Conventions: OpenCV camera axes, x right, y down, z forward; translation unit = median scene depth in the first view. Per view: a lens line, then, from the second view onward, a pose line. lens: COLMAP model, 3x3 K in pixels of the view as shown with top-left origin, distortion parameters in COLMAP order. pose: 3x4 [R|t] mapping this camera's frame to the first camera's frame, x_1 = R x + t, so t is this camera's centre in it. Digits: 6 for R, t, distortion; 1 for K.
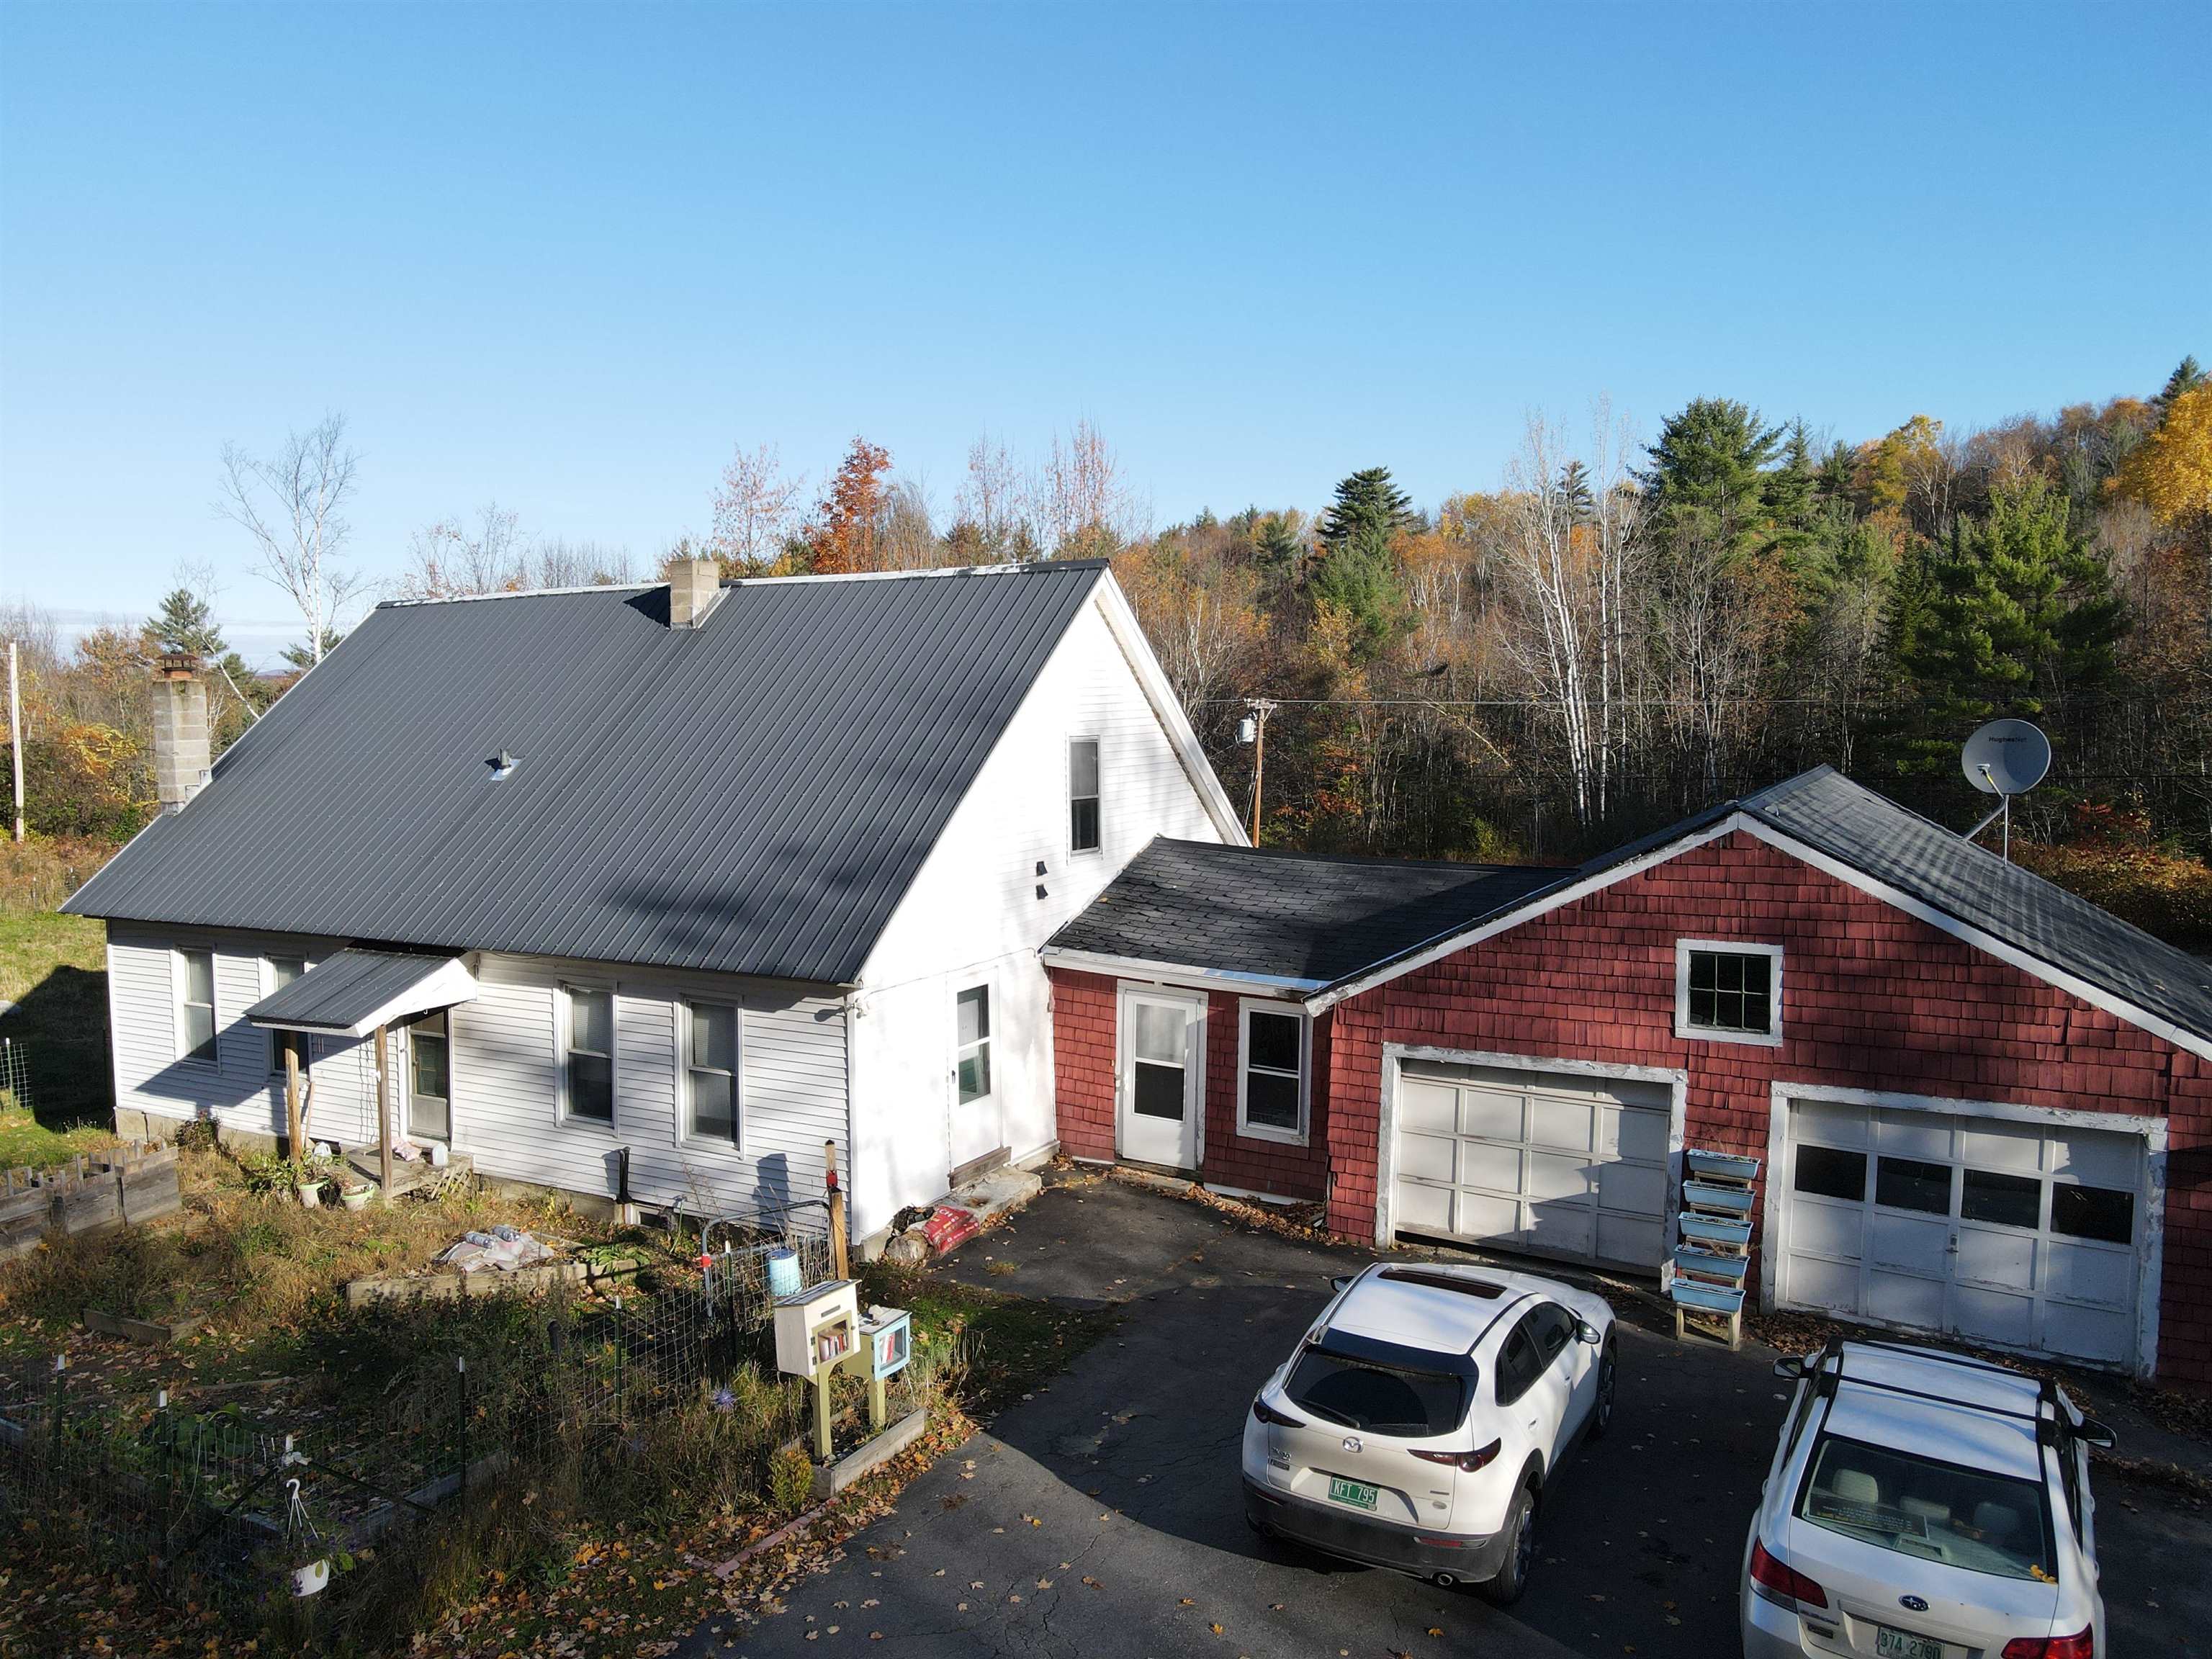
lens RADIAL K [[1639.4, 0, 1106.0], [0, 1639.4, 829.5], [0, 0, 1]] dist [-0.007797, 0.045600]
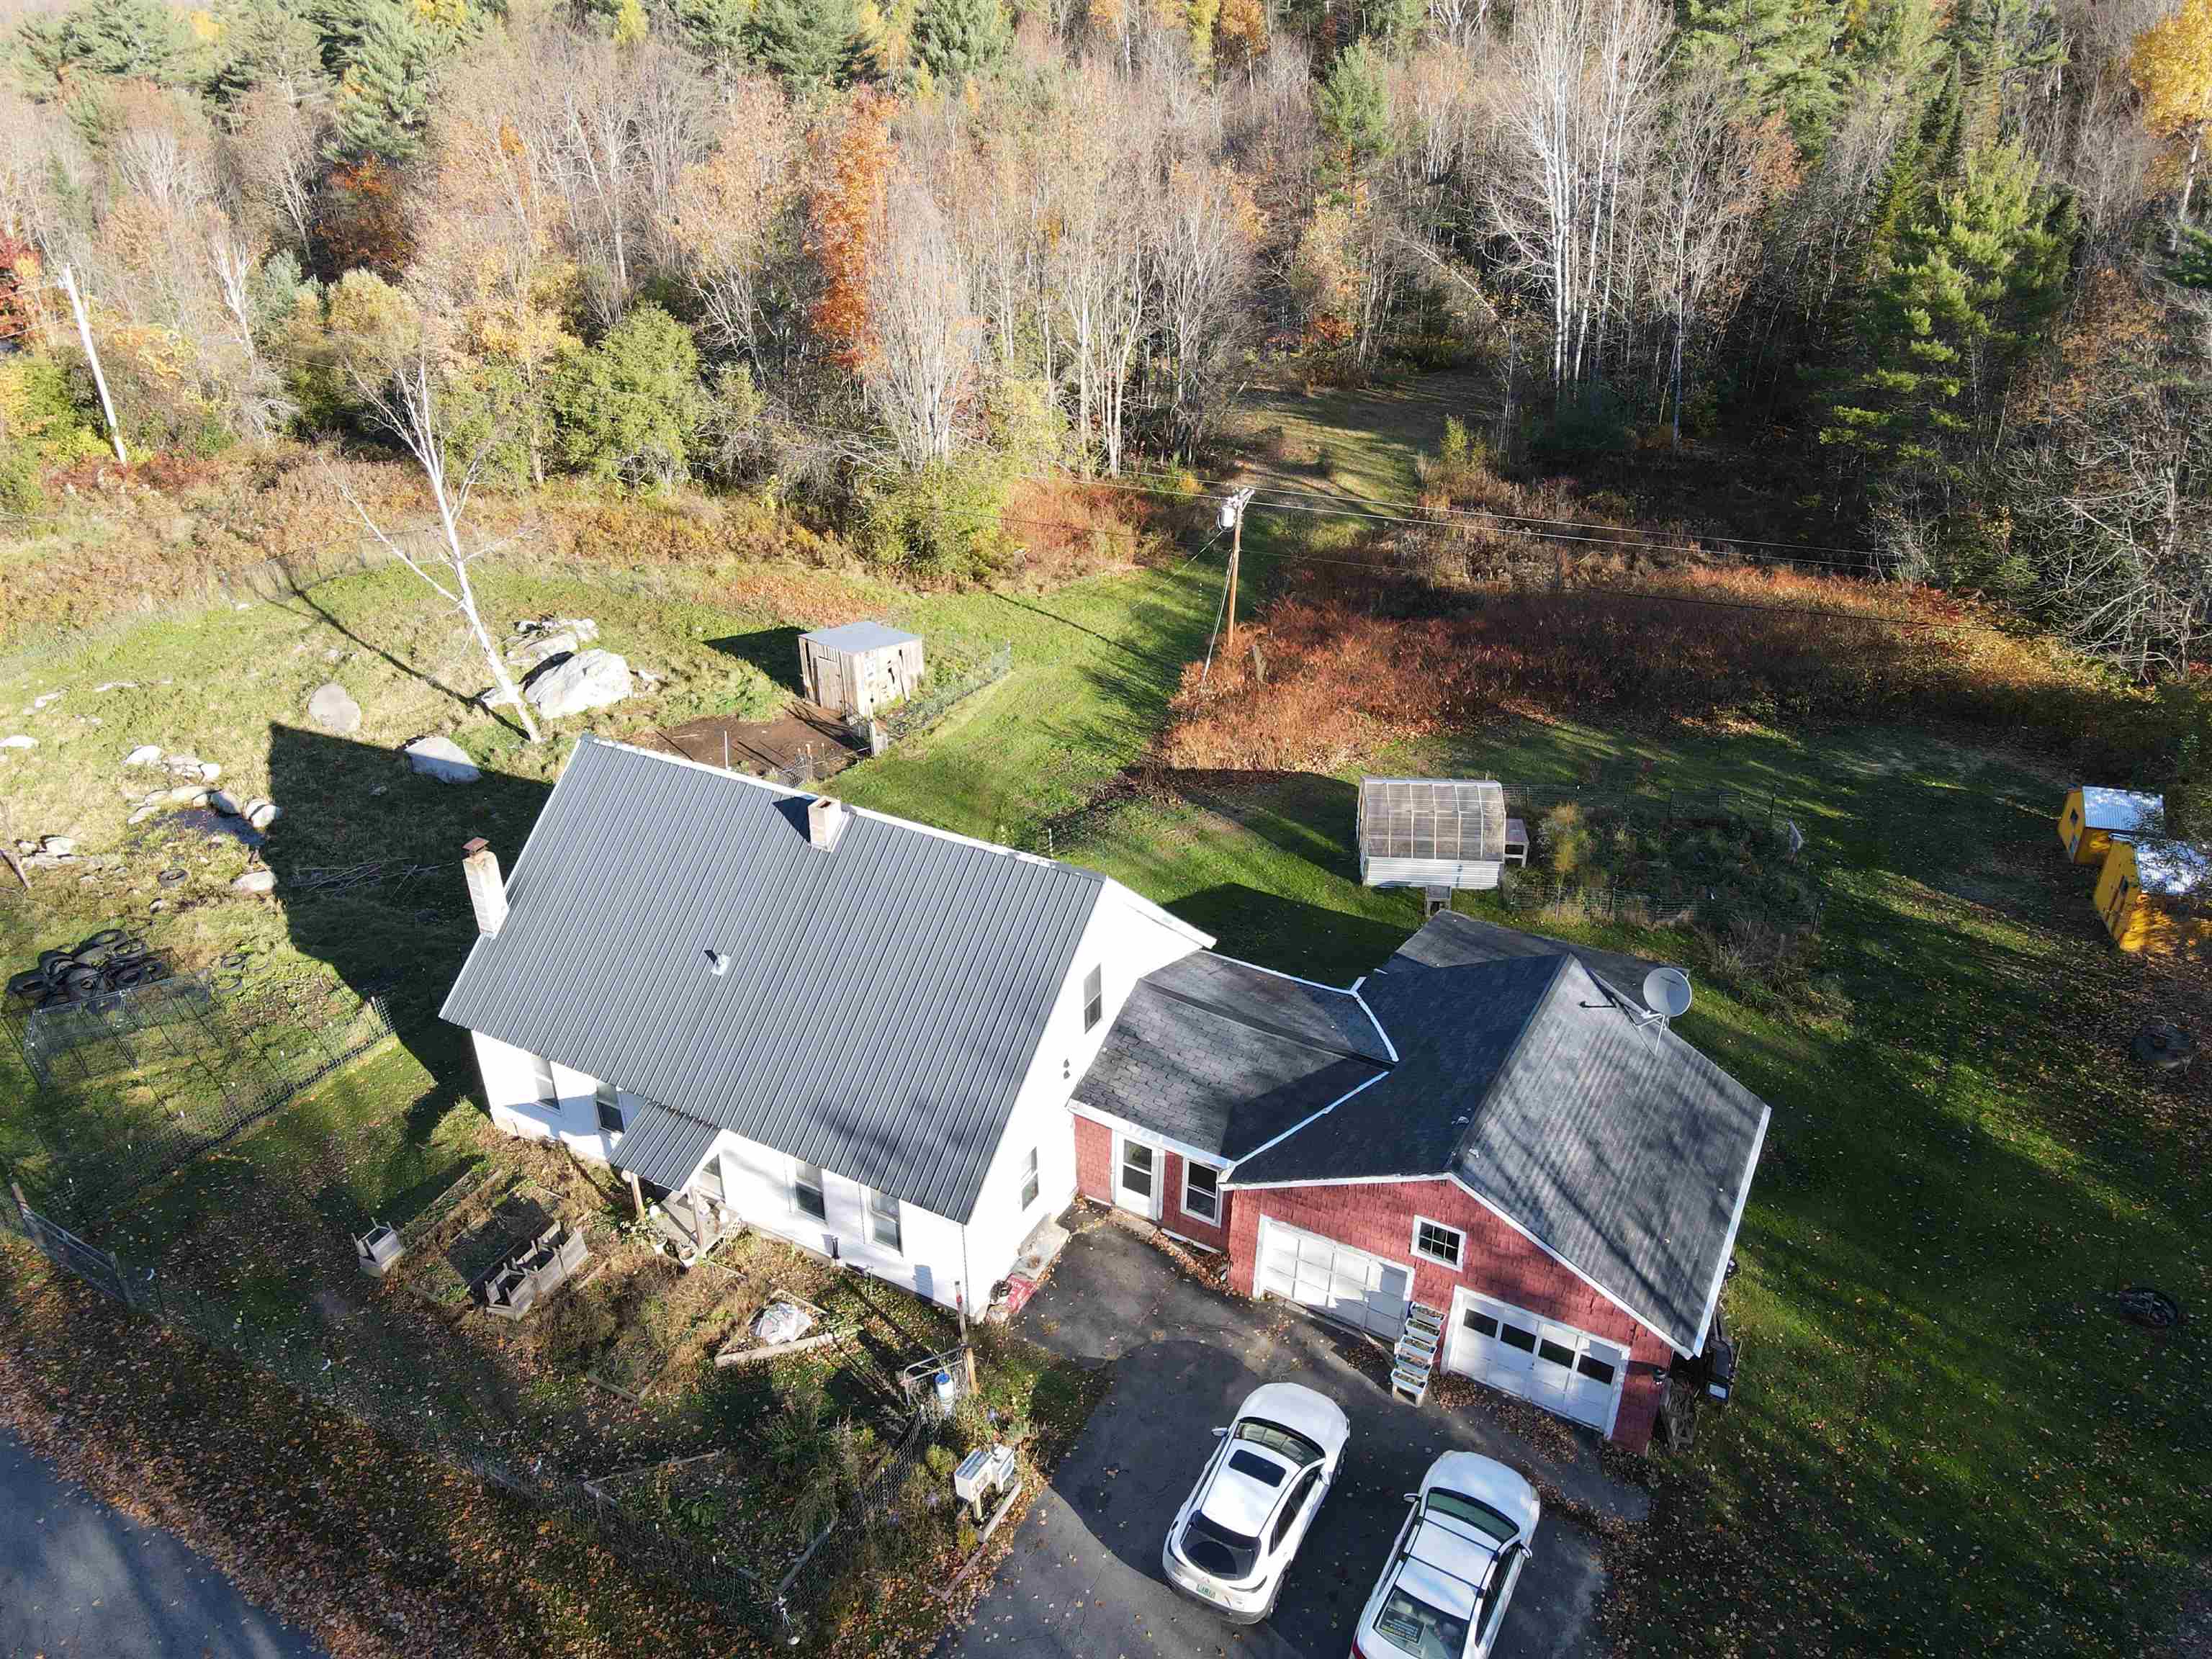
lens RADIAL K [[1639.4, 0, 1106.0], [0, 1639.4, 829.5], [0, 0, 1]] dist [-0.007797, 0.045600]
pose [[0.999999, 0.001026, -0.000983, 0.001834], [-0.000506, 0.903582, 0.428414, -1.070687], [0.001328, -0.428413, 0.903582, -0.462788]]
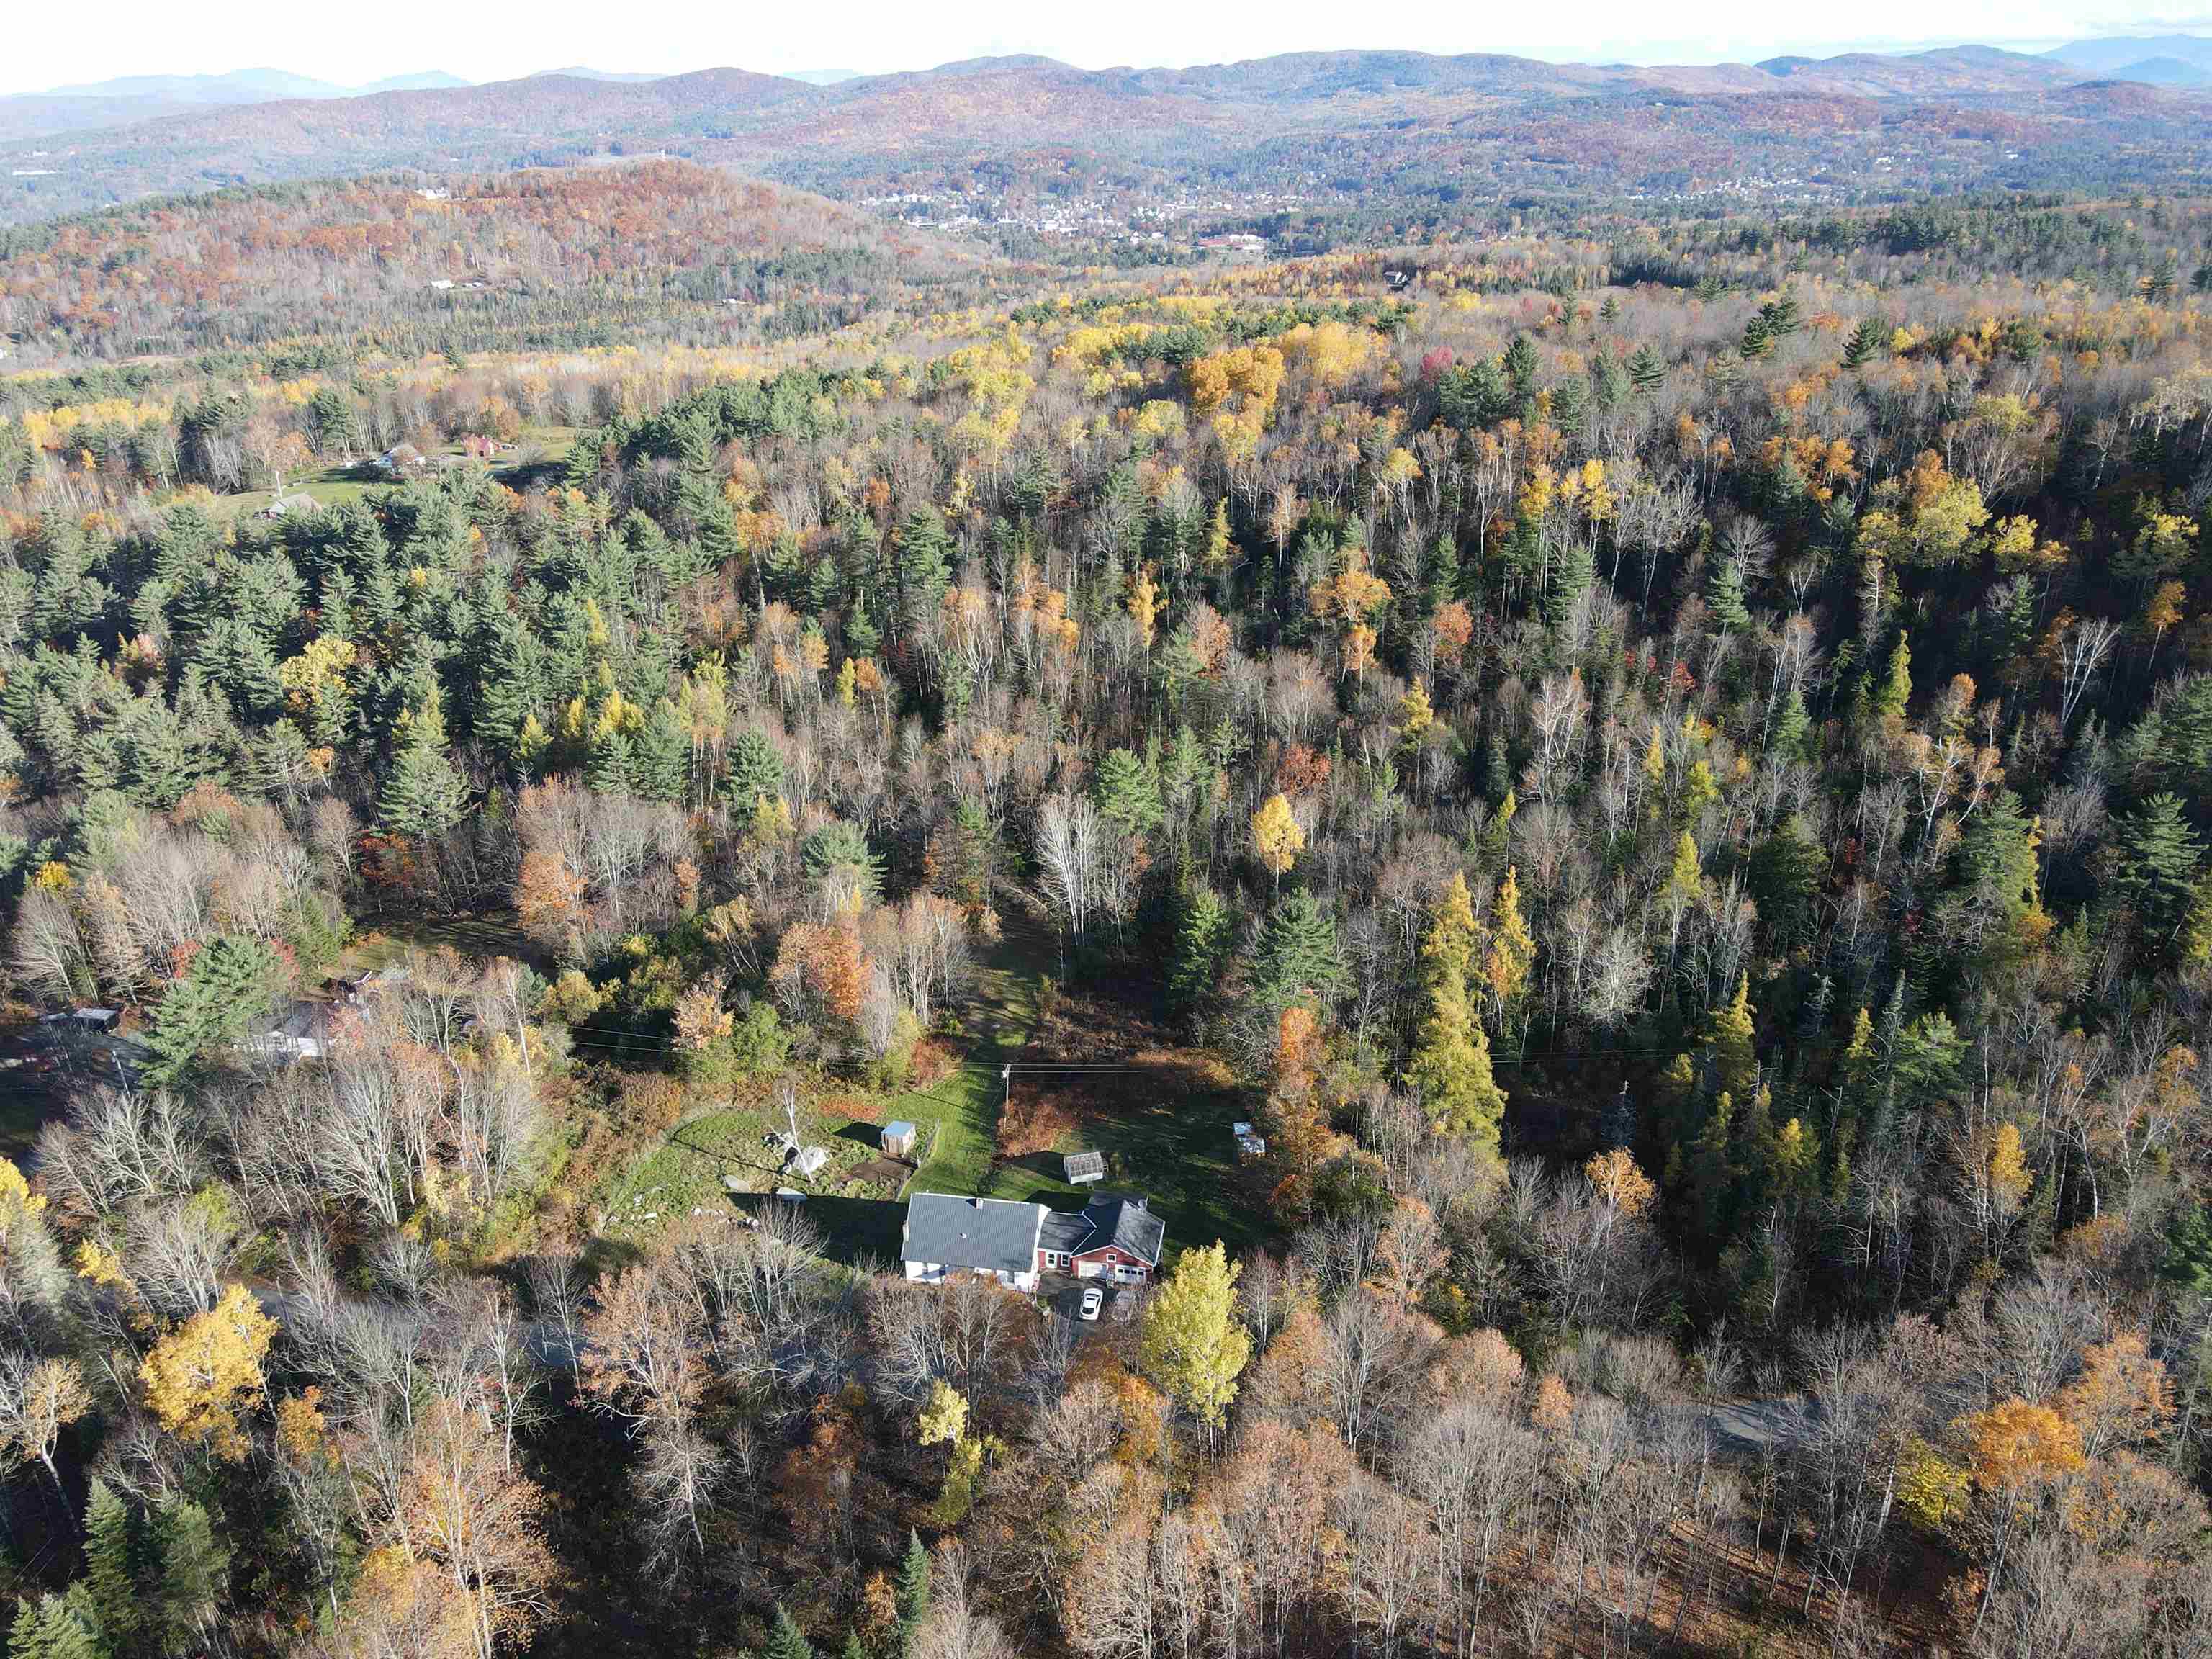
lens RADIAL K [[1639.4, 0, 1106.0], [0, 1639.4, 829.5], [0, 0, 1]] dist [-0.007797, 0.045600]
pose [[0.945855, -0.135753, 0.294839, -2.305904], [0.029252, 0.940295, 0.339100, -5.846099], [-0.323270, -0.312115, 0.893354, -7.286313]]
